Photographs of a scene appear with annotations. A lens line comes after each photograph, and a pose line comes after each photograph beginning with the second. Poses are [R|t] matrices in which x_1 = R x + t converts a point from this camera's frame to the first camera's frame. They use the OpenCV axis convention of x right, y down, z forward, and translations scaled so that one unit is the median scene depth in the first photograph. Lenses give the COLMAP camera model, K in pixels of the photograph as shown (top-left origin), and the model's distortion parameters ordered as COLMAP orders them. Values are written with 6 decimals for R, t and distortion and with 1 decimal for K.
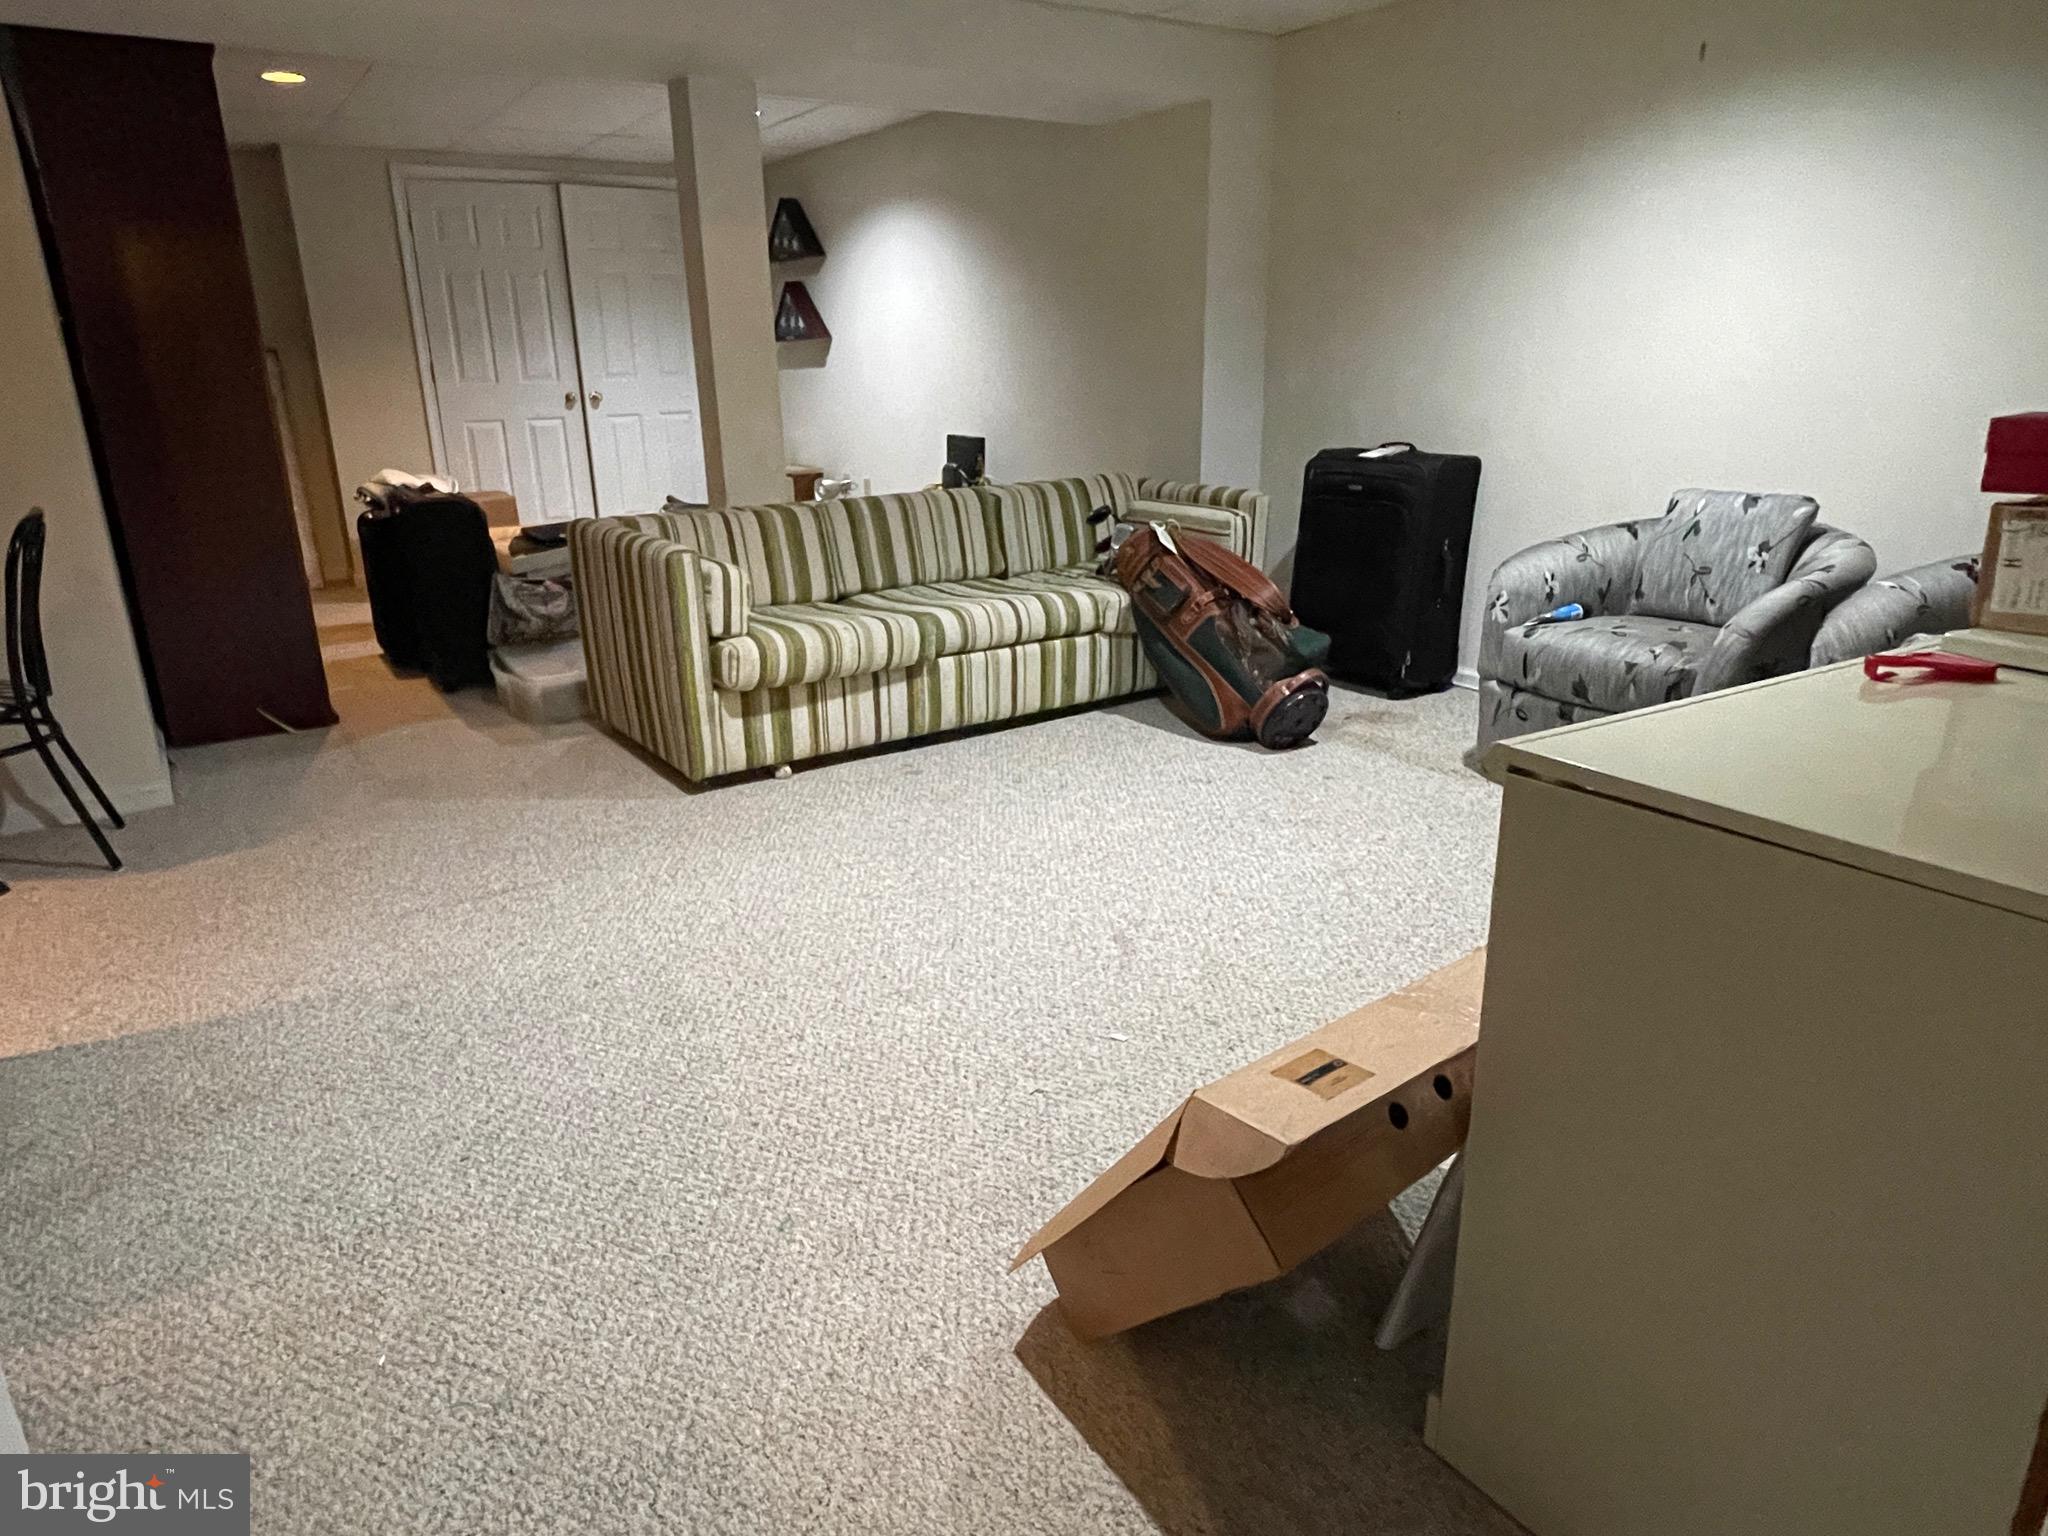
lens RADIAL K [[1262.7, 0, 1024.0], [0, 1262.7, 768.0], [0, 0, 1]] dist [-0.001536, -0.004199]
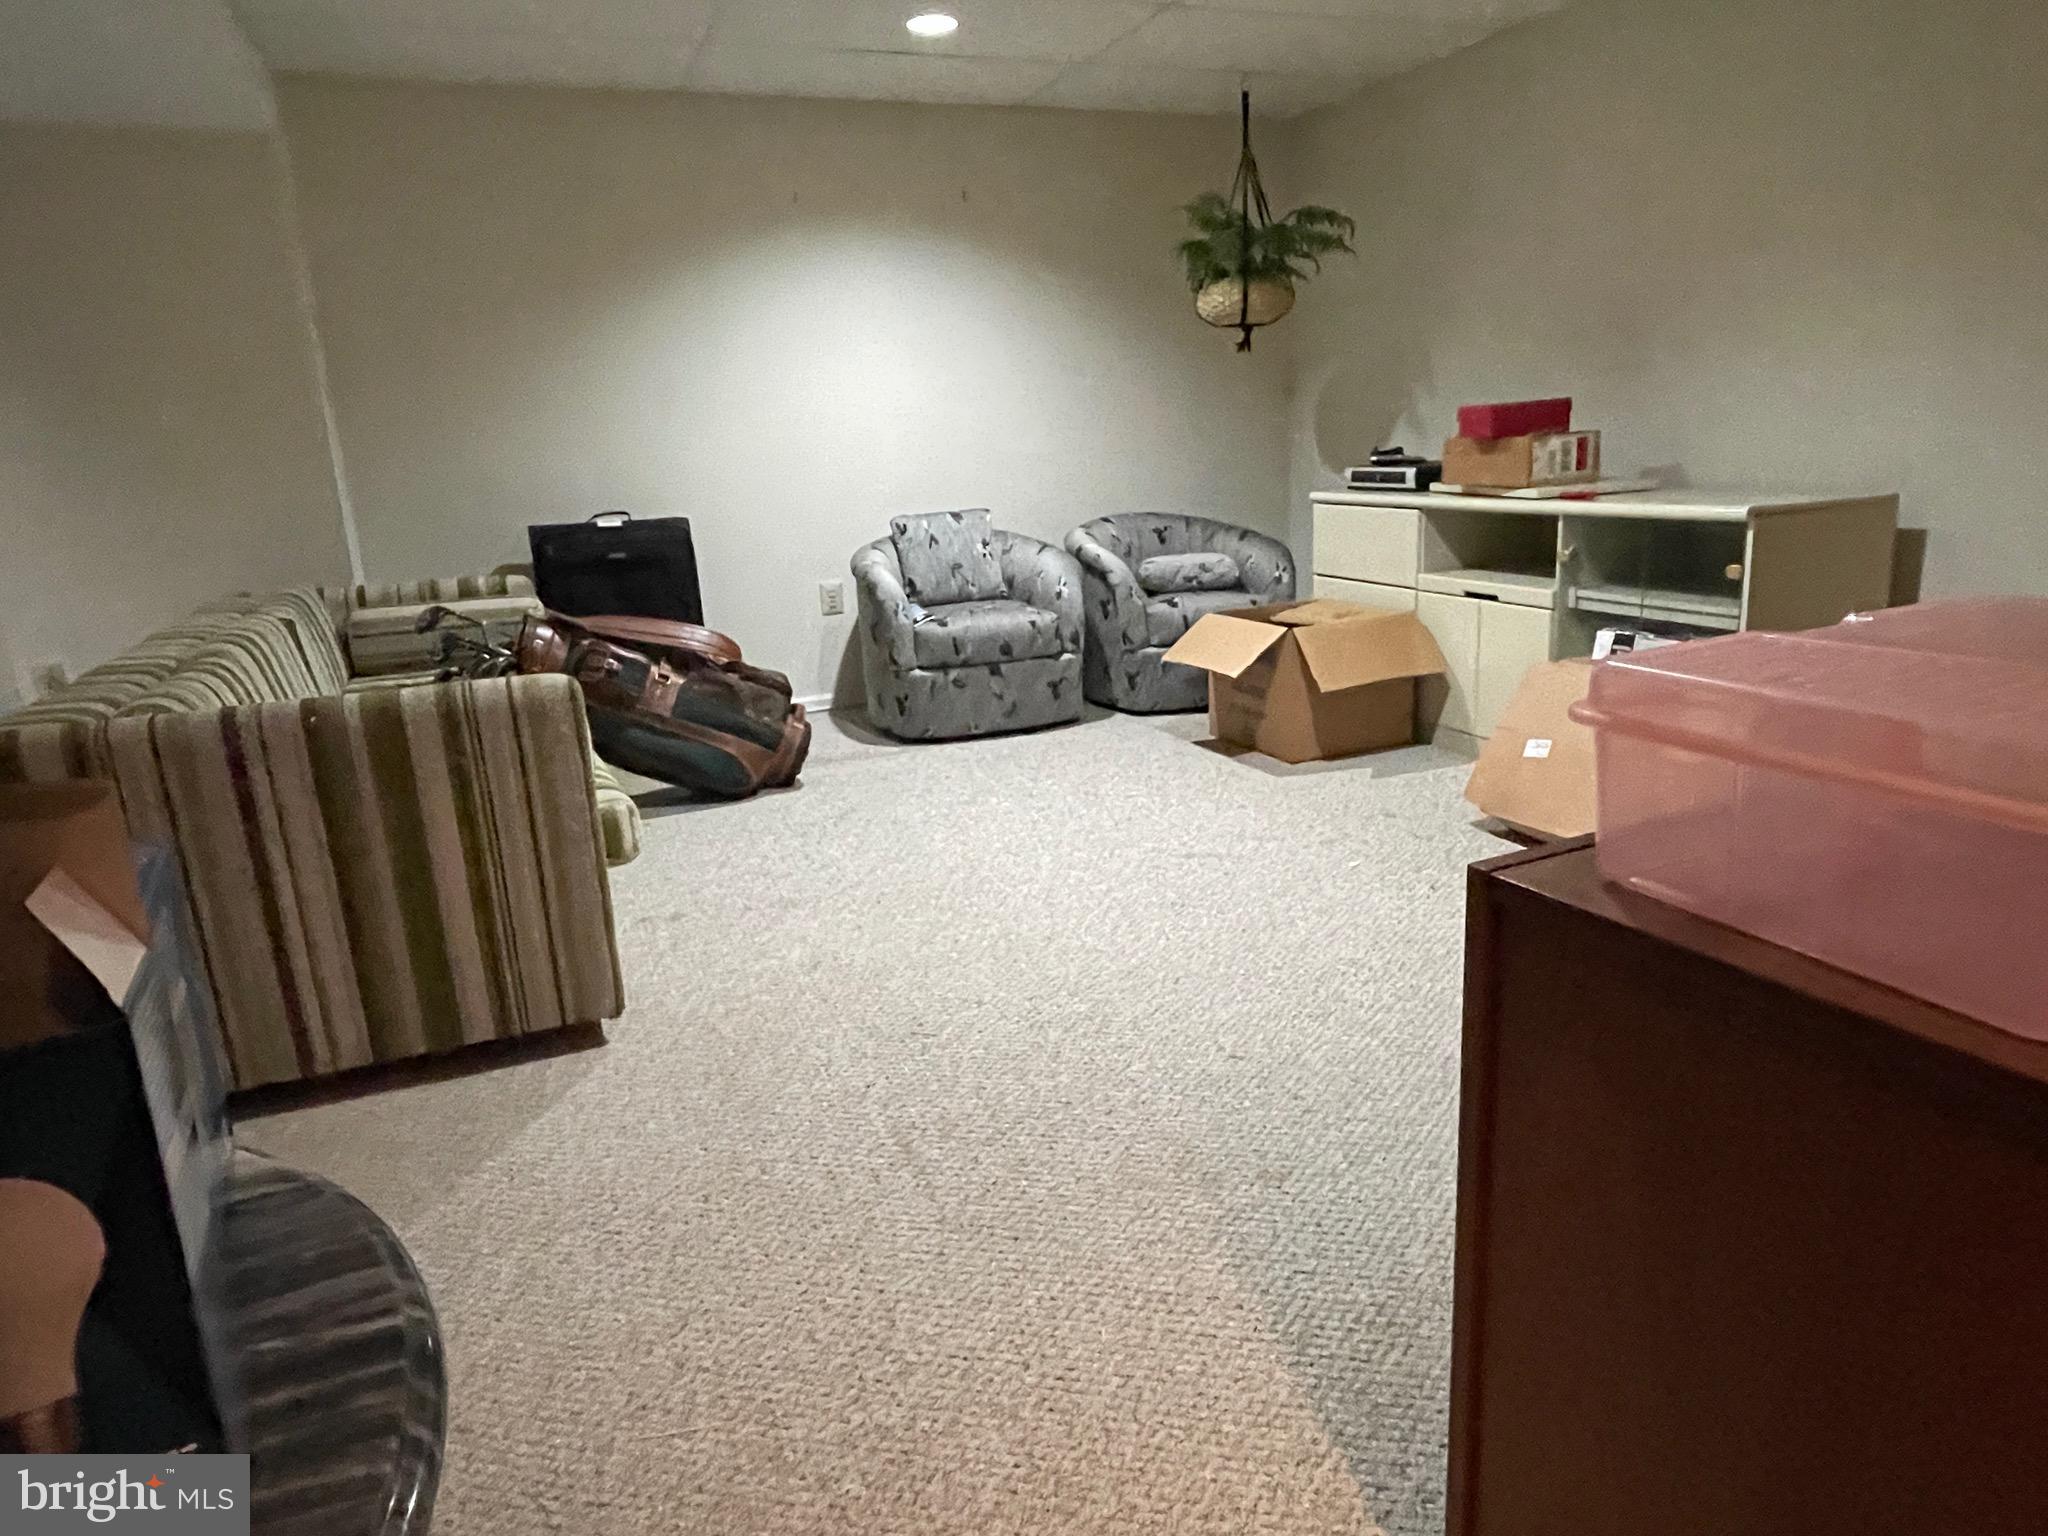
lens RADIAL K [[1262.7, 0, 1024.0], [0, 1262.7, 768.0], [0, 0, 1]] dist [-0.001536, -0.004199]
pose [[0.204313, -0.238126, 0.949501, -0.827589], [0.341465, 0.926374, 0.158850, -0.143787], [-0.917419, 0.291766, 0.270582, 0.605744]]
